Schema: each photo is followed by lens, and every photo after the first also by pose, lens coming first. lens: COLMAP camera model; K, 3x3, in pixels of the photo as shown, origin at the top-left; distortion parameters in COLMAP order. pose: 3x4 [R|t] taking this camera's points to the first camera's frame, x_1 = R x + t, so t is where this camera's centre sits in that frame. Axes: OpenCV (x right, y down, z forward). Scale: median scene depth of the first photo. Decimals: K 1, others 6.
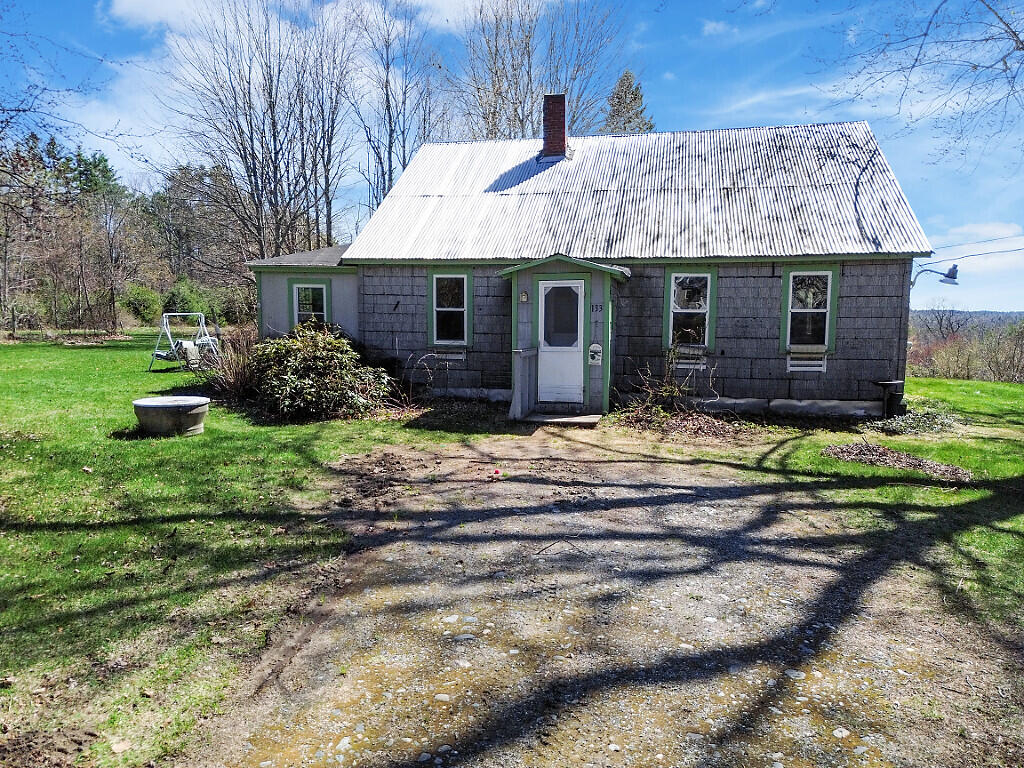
lens RADIAL K [[725.7, 0, 506.7], [0, 725.7, 382.2], [0, 0, 1]] dist [0.060922, -0.045212]
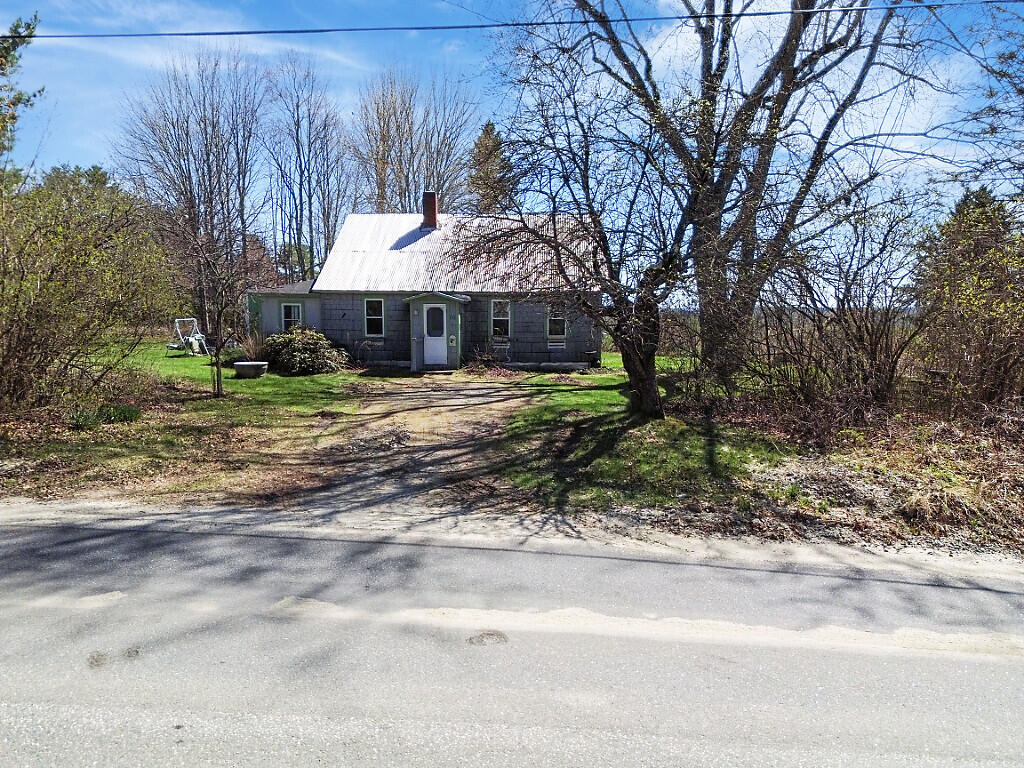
lens RADIAL K [[725.7, 0, 517.4], [0, 725.7, 387.1], [0, 0, 1]] dist [0.060922, -0.045212]
pose [[0.984417, -0.020878, 0.174606, -0.049601], [0.019264, 0.999755, 0.010933, 0.064527], [-0.174792, -0.007399, 0.984578, -0.910909]]
